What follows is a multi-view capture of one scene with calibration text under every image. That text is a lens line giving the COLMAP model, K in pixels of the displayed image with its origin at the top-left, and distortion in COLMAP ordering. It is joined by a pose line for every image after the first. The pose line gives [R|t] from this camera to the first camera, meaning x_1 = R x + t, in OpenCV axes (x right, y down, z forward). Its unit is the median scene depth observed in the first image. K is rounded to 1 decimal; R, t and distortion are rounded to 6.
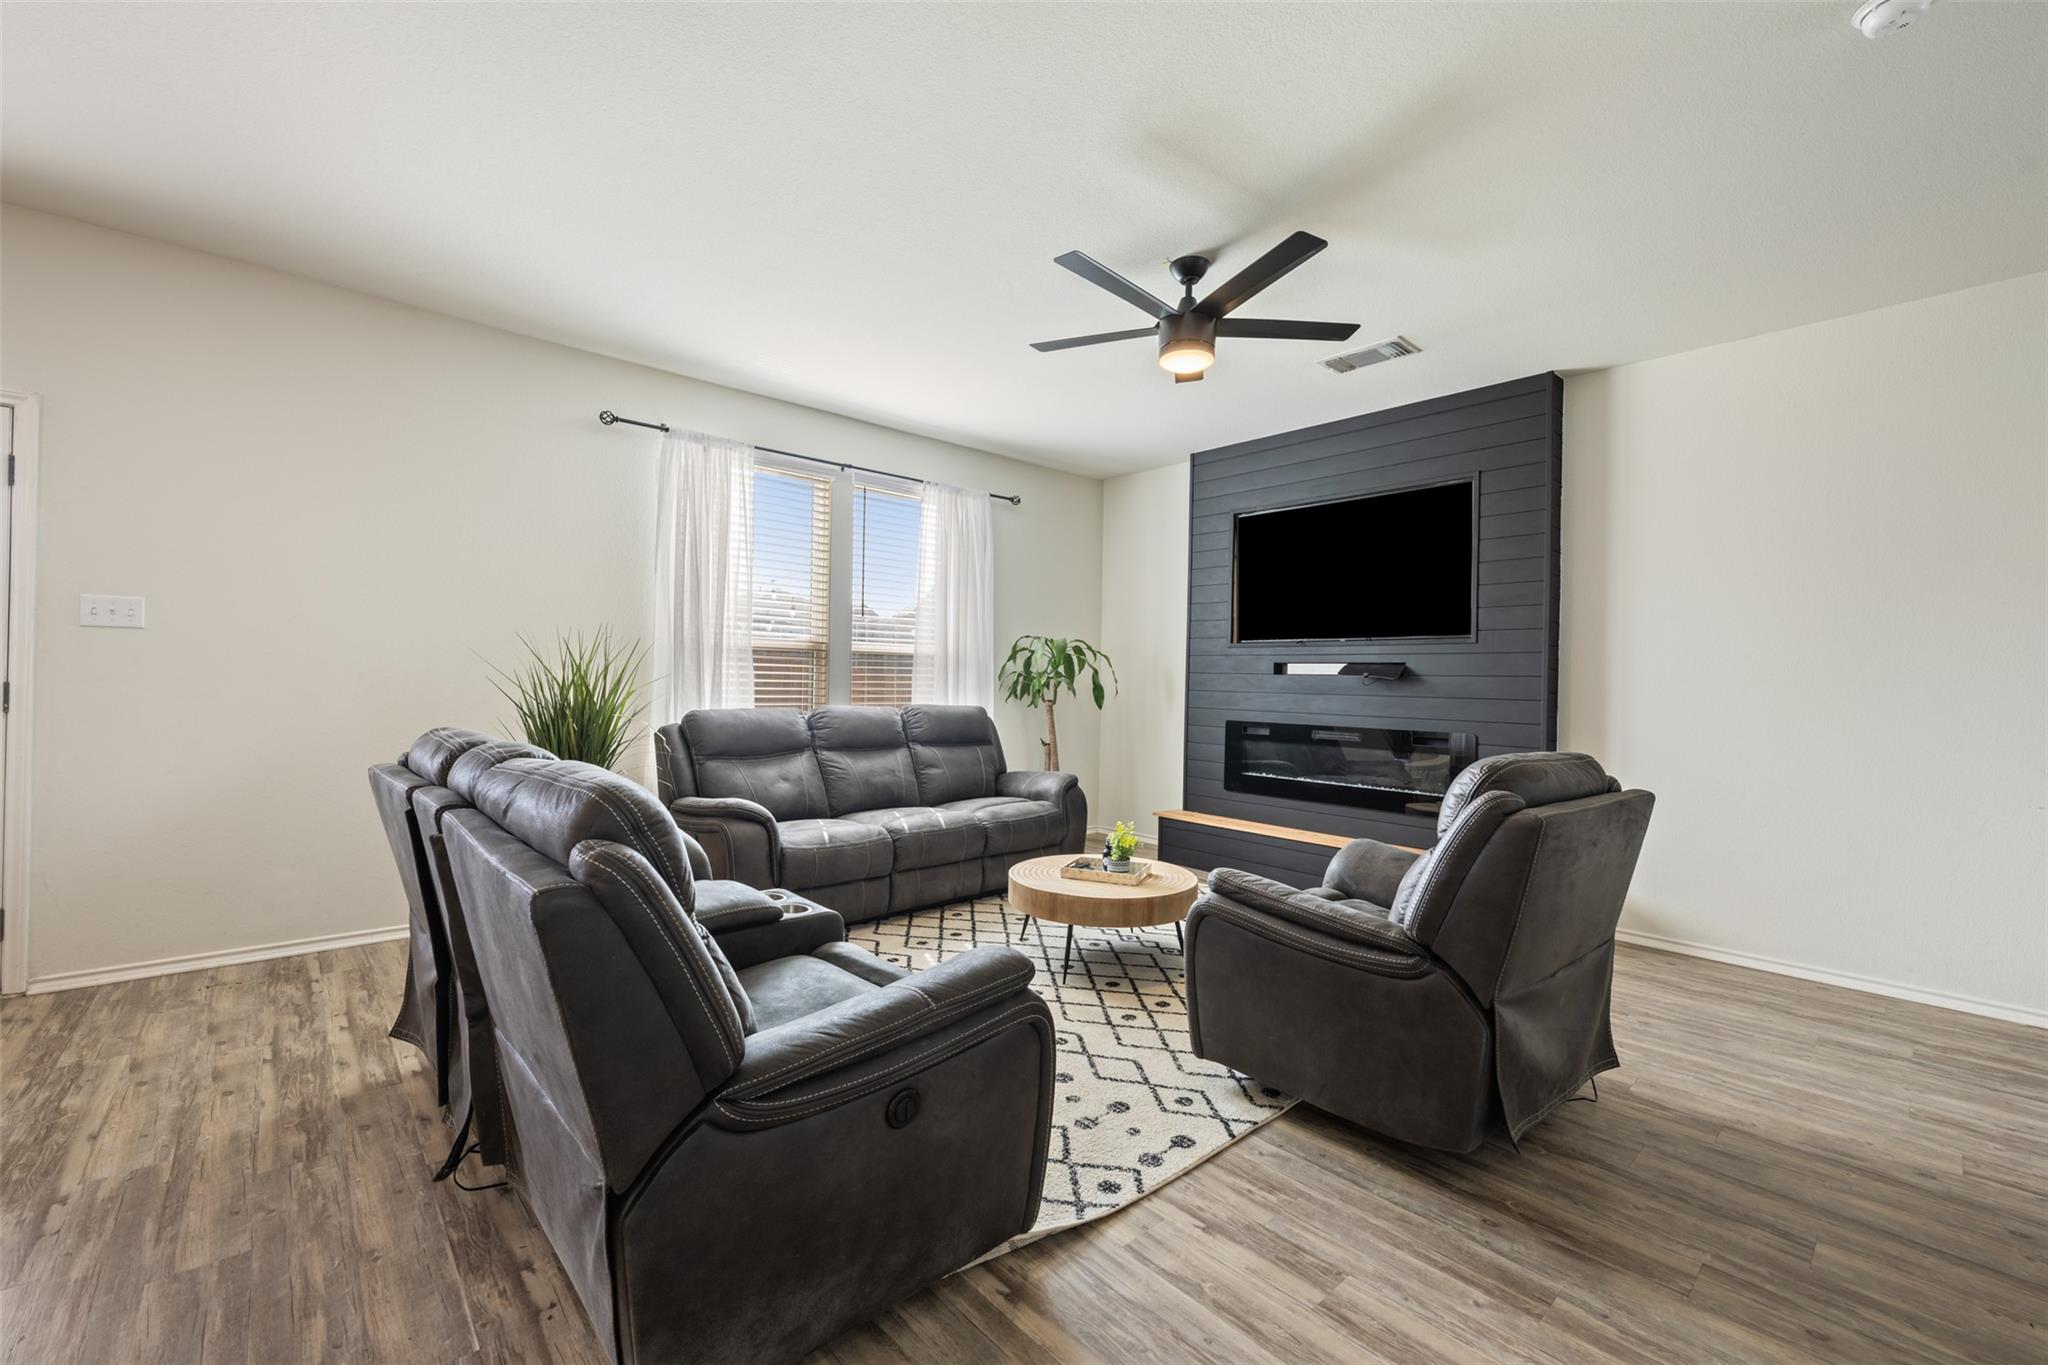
lens RADIAL K [[845.8, 0, 1023.9], [0, 845.8, 671.2], [0, 0, 1]] dist [-0.000032, -0.000088]
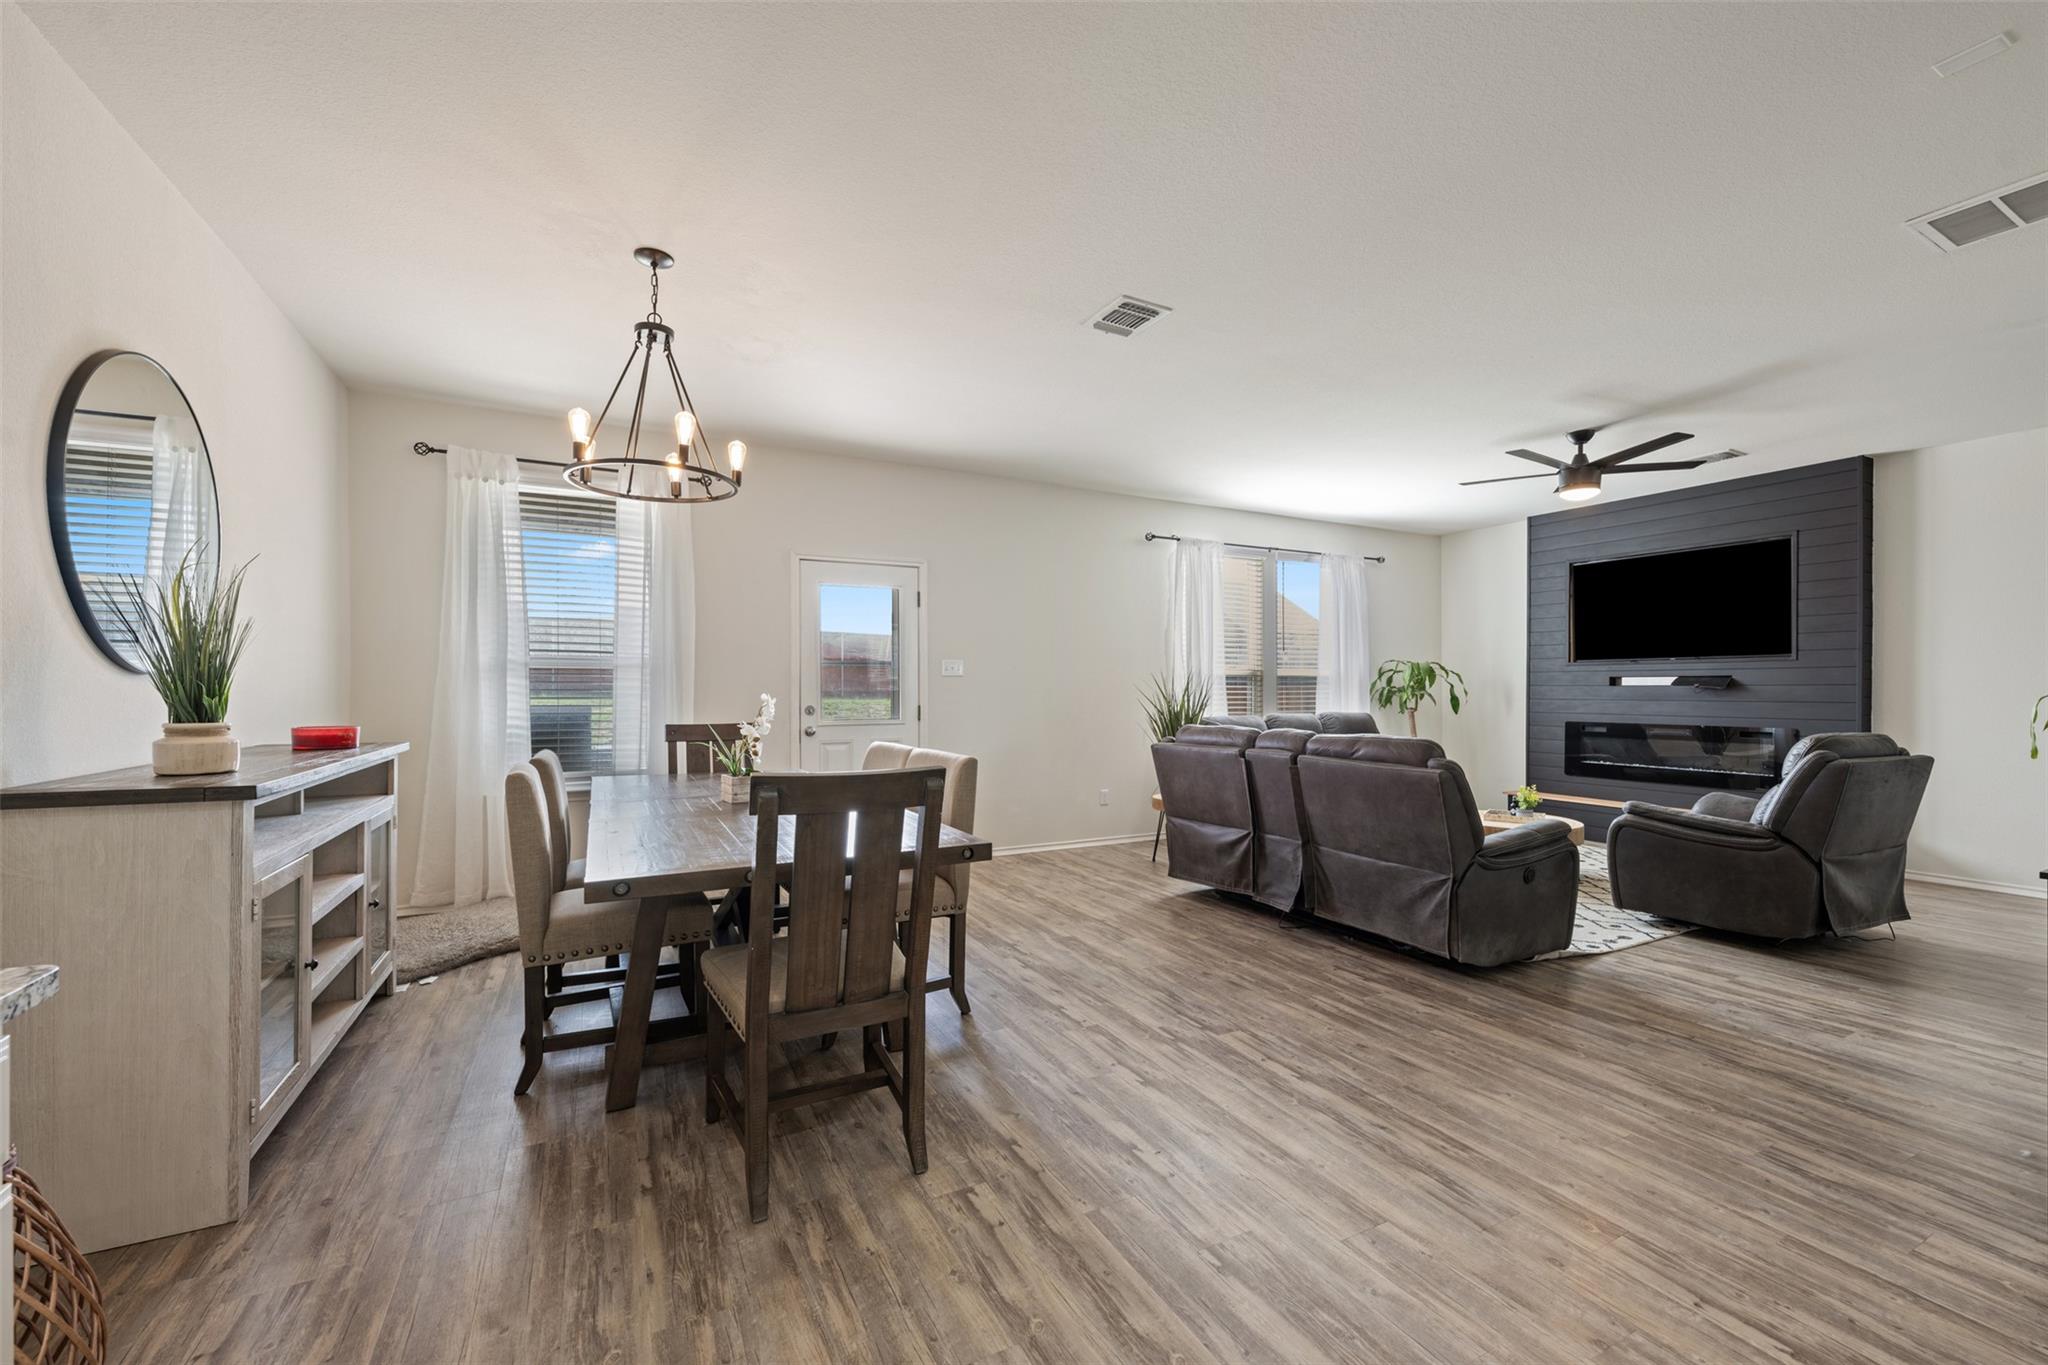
lens RADIAL K [[824.5, 0, 1026.8], [0, 824.5, 691.1], [0, 0, 1]] dist [-0.000158, -0.000272]
pose [[0.969234, -0.019005, -0.245407, -0.320693], [0.021272, 0.999752, 0.006592, -0.018952], [0.245221, -0.011609, 0.969398, -0.553097]]
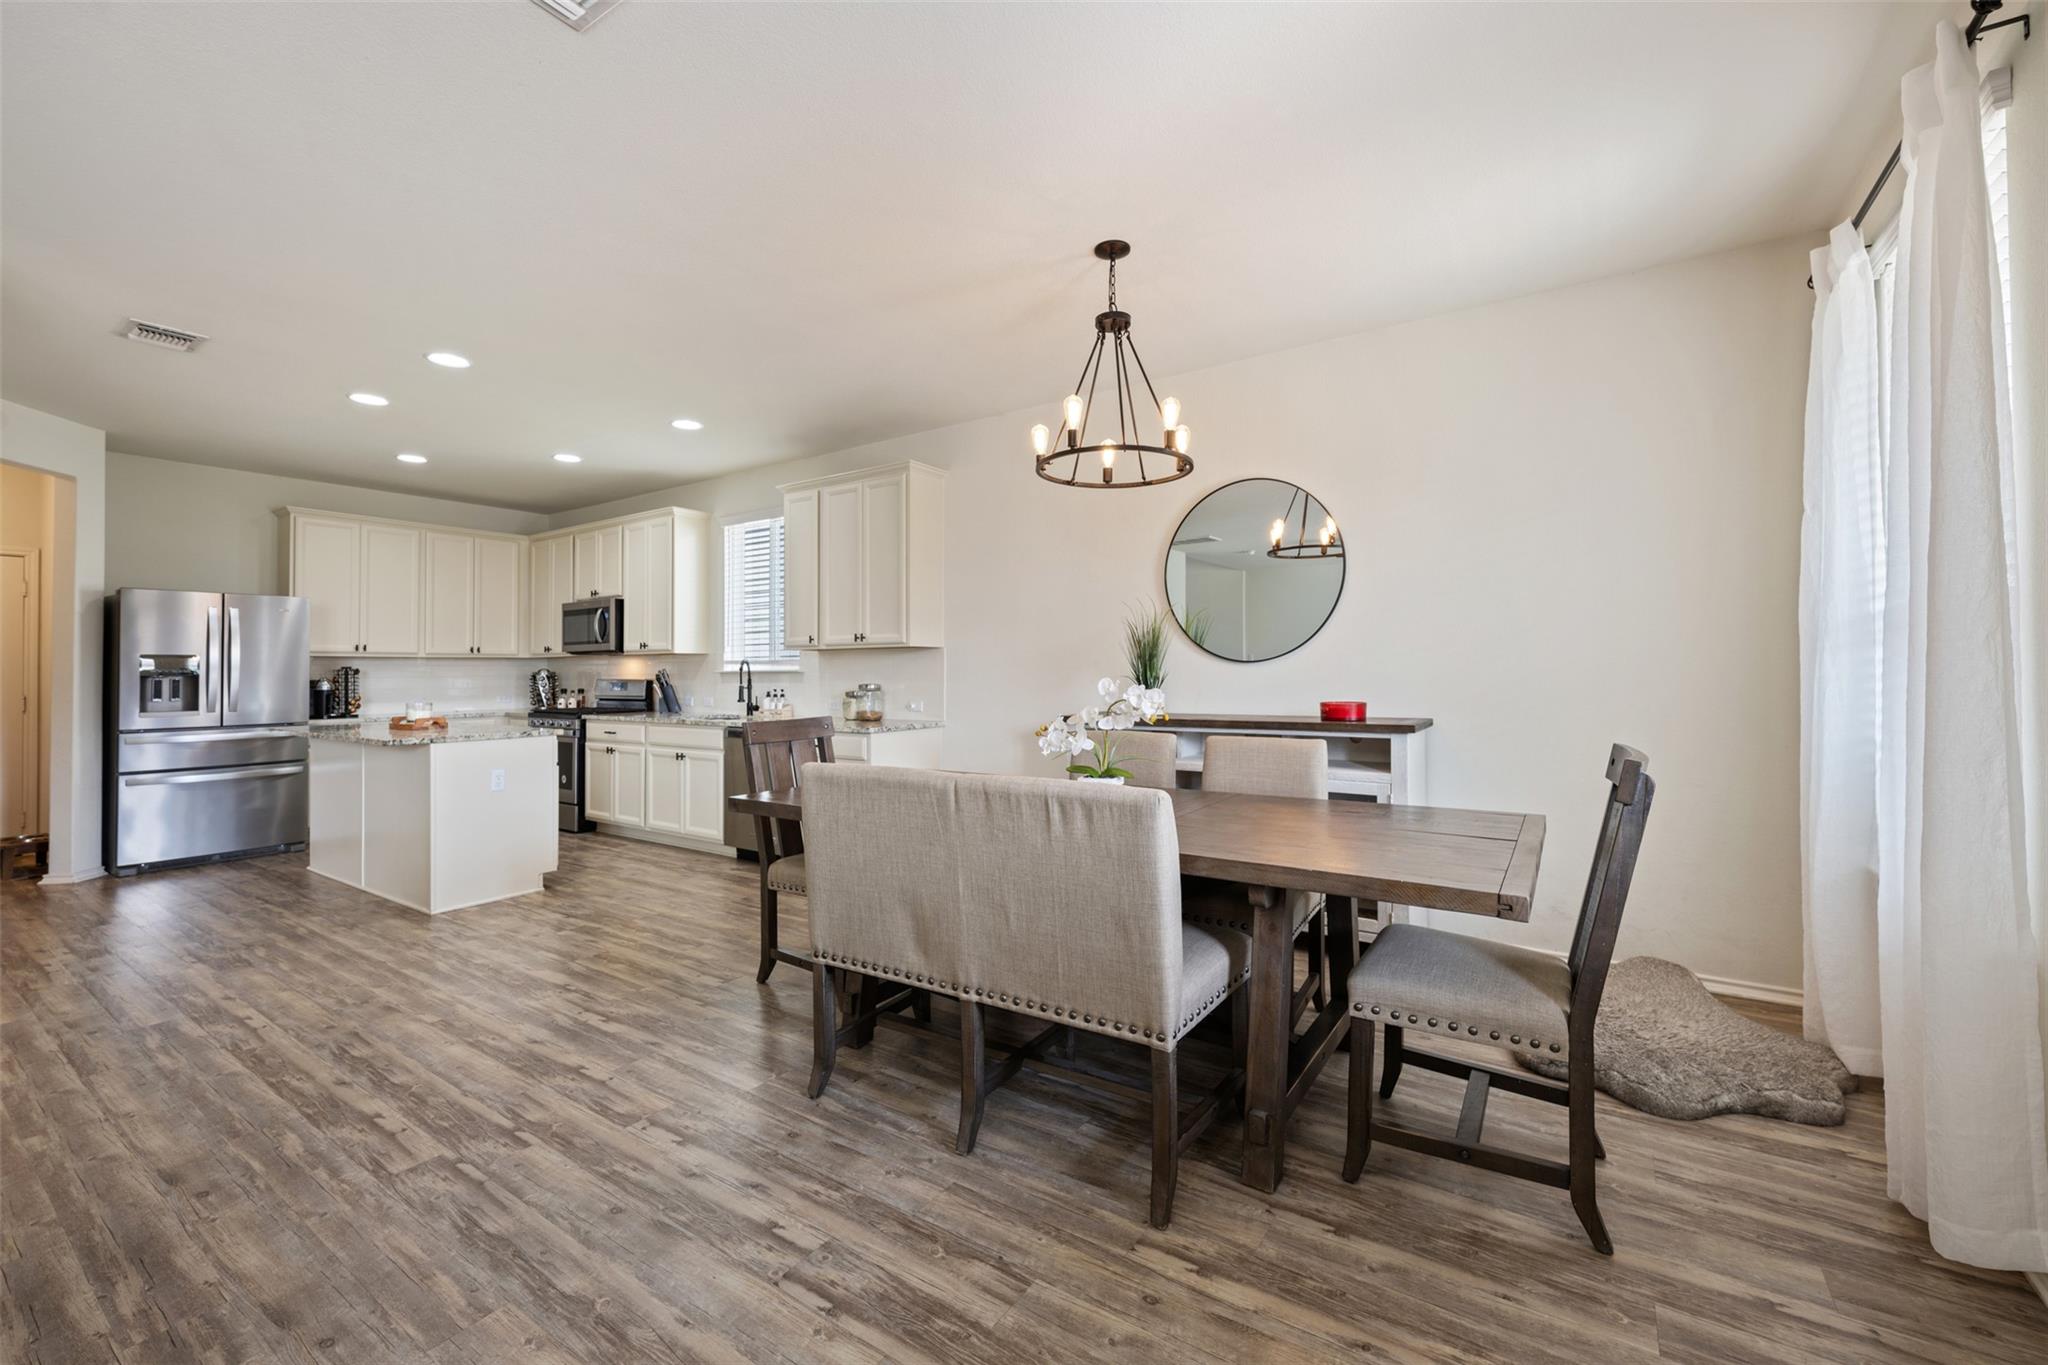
lens RADIAL K [[818.0, 0, 1031.0], [0, 818.0, 674.6], [0, 0, 1]] dist [-0.000318, -0.000078]
pose [[-0.967530, -0.014899, -0.252317, -0.546109], [-0.011992, 0.999843, -0.013055, -0.012242], [0.252472, -0.009606, -0.967557, 0.666102]]
